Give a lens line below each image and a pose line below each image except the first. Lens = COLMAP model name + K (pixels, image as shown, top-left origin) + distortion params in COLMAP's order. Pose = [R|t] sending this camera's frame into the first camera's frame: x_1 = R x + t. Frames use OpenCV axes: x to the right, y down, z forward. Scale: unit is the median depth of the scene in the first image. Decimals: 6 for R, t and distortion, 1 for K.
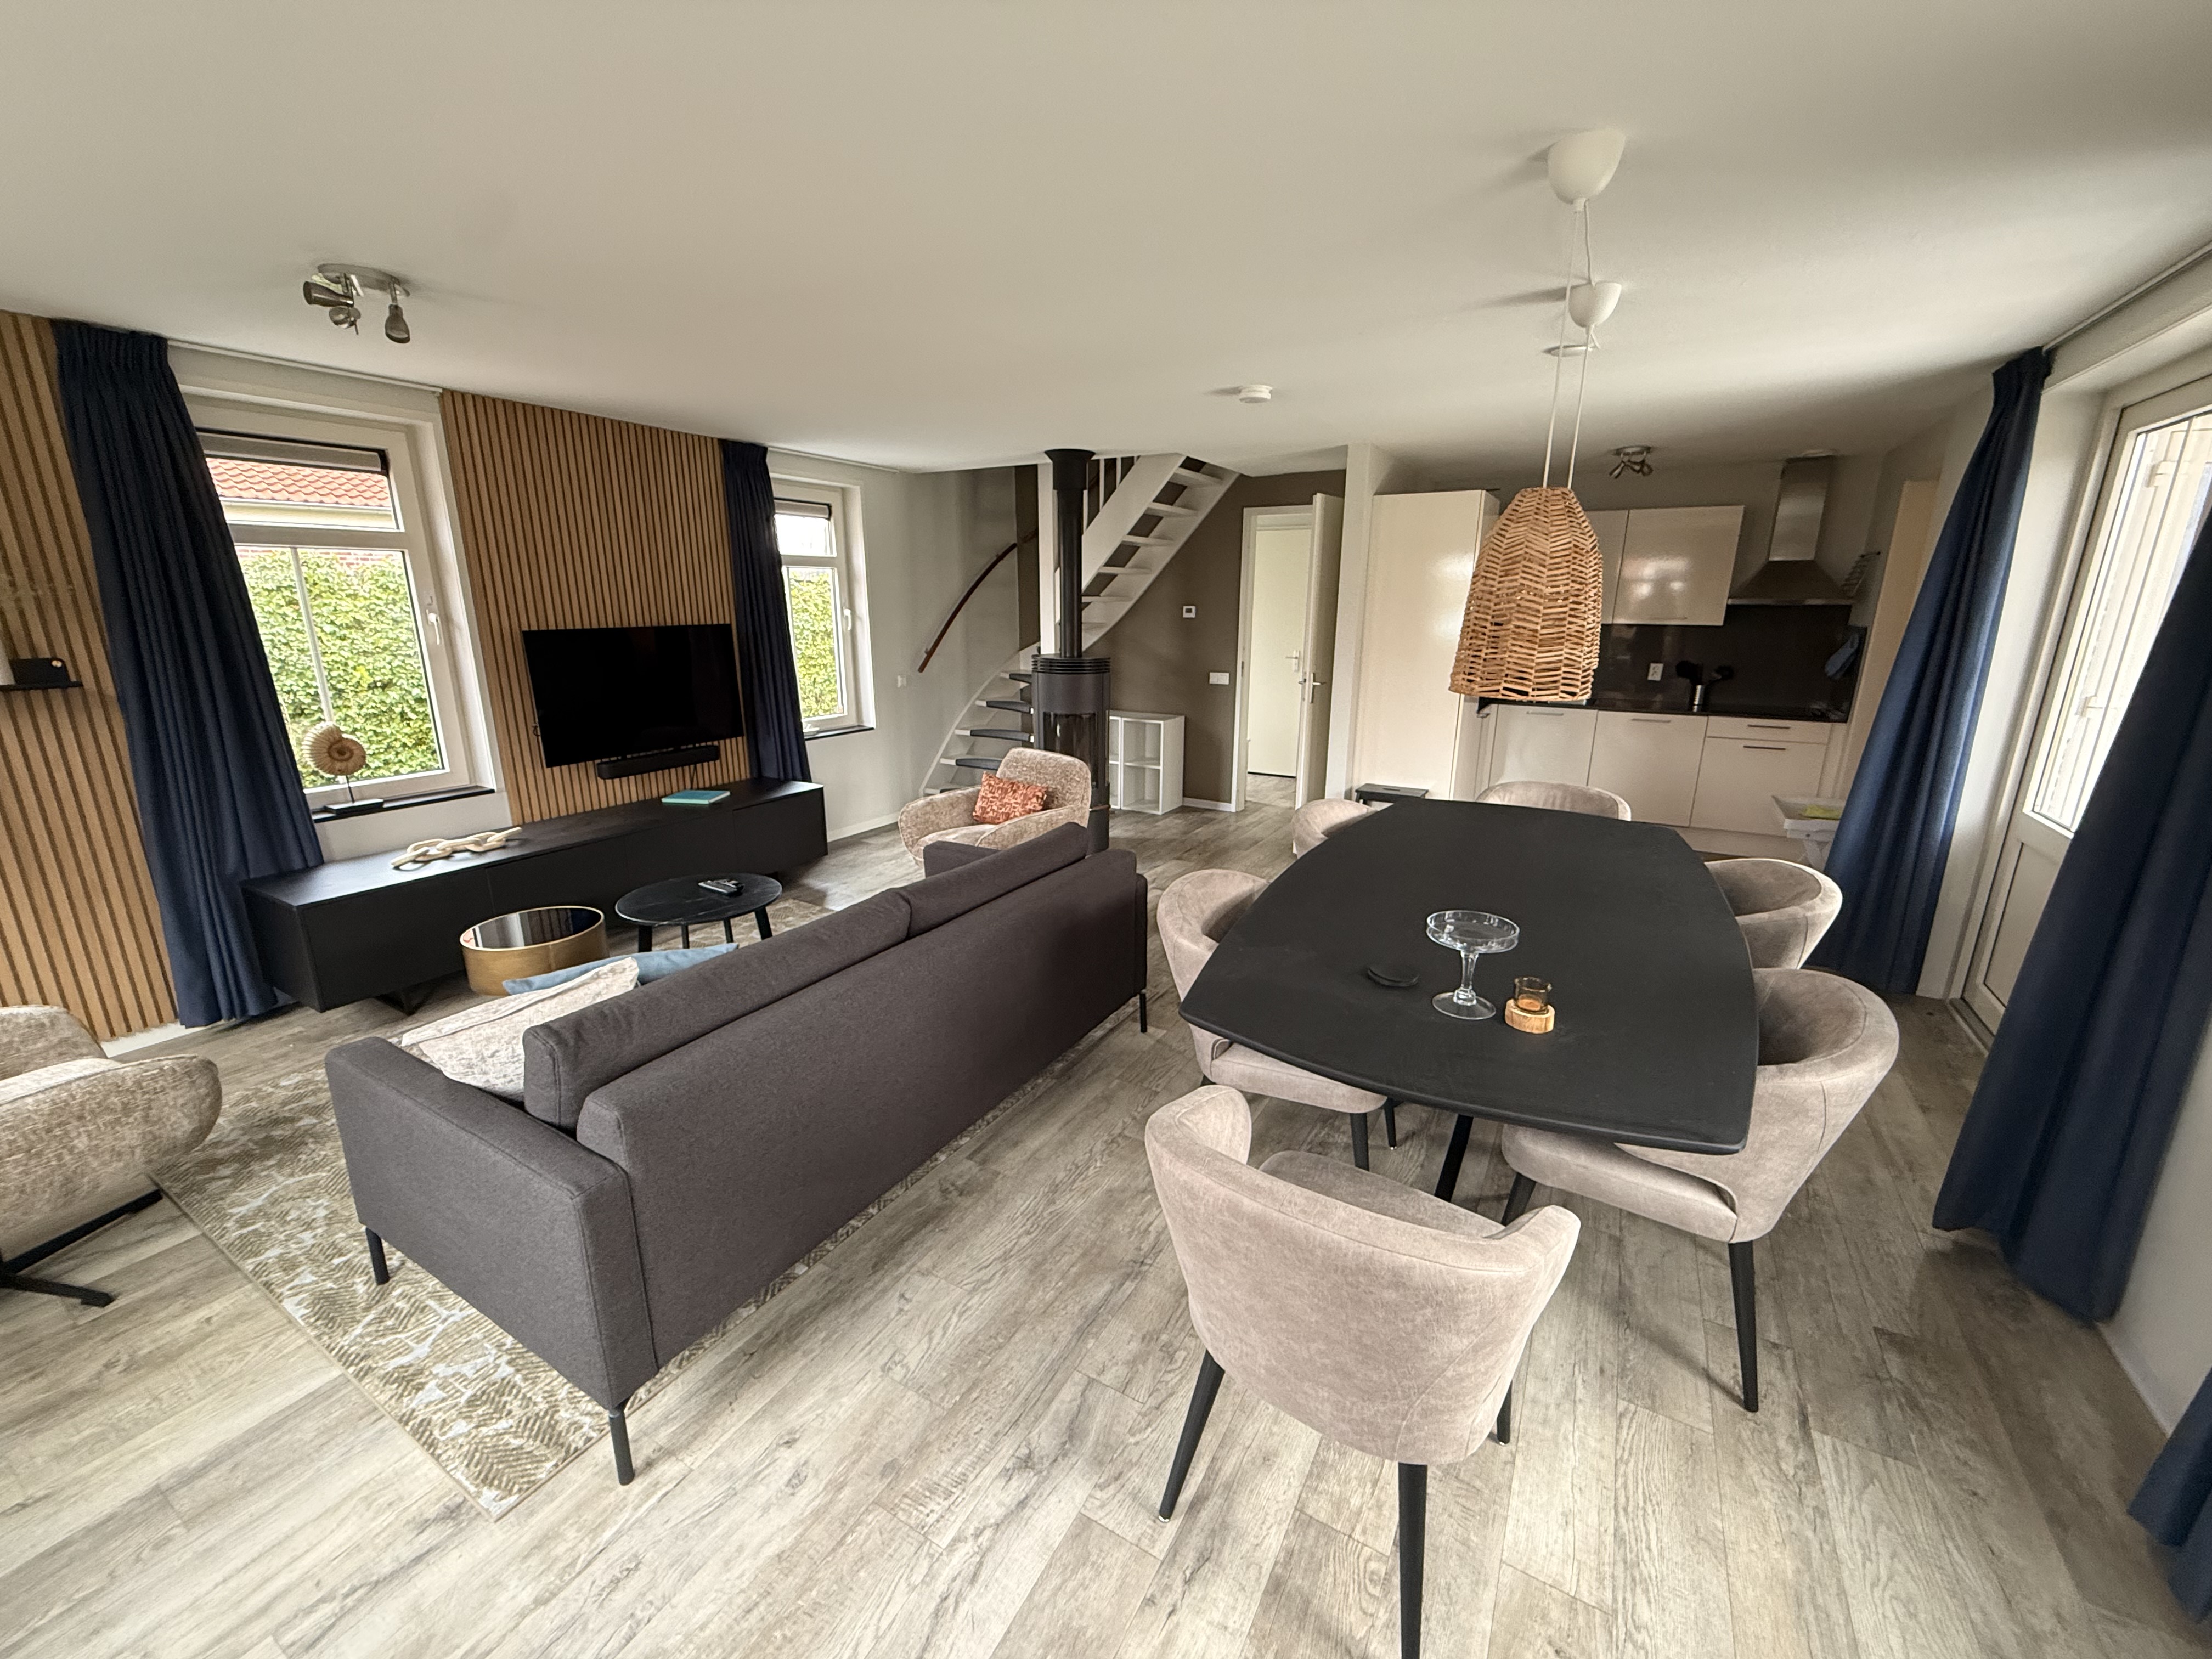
lens RADIAL K [[876.9, 0, 1104.3], [0, 876.9, 827.7], [0, 0, 1]] dist [-0.003176, 0.000821]
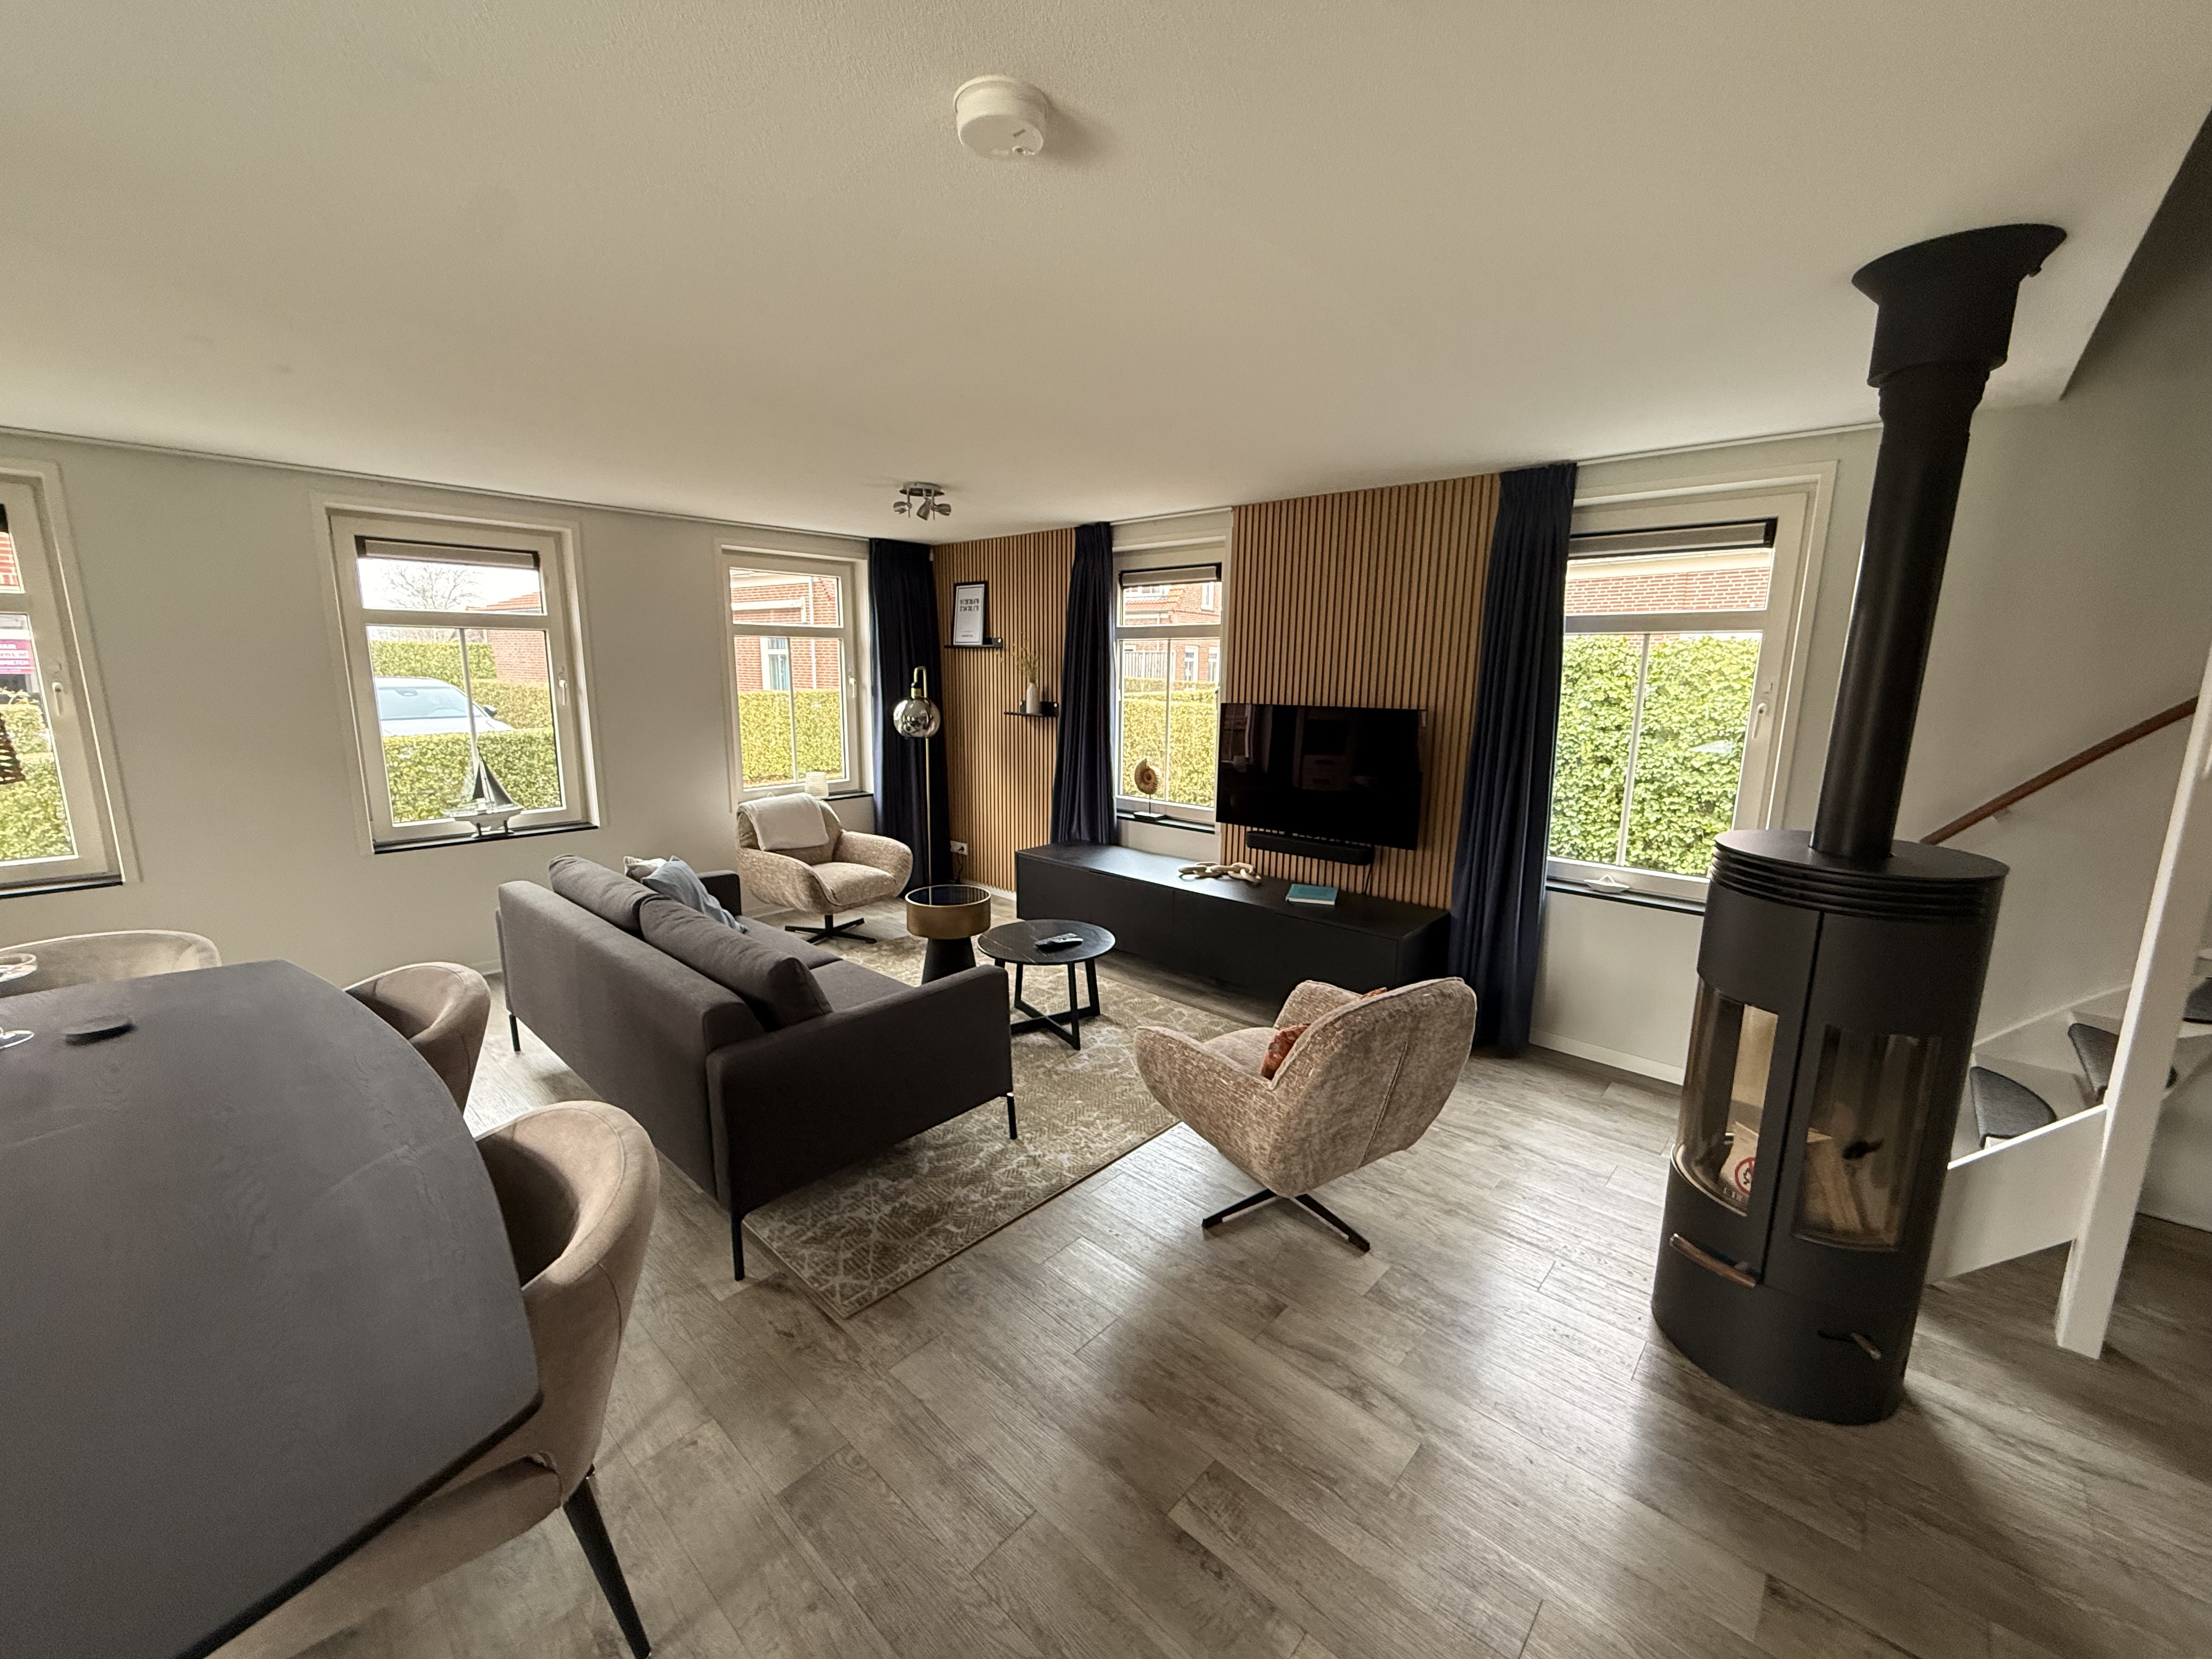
lens RADIAL K [[876.9, 0, 1104.3], [0, 876.9, 827.7], [0, 0, 1]] dist [-0.003176, 0.000821]
pose [[-0.211251, 0.169411, -0.962639, 0.460456], [-0.261006, 0.939325, 0.222586, -0.261550], [0.941939, 0.298276, -0.154216, 0.986965]]
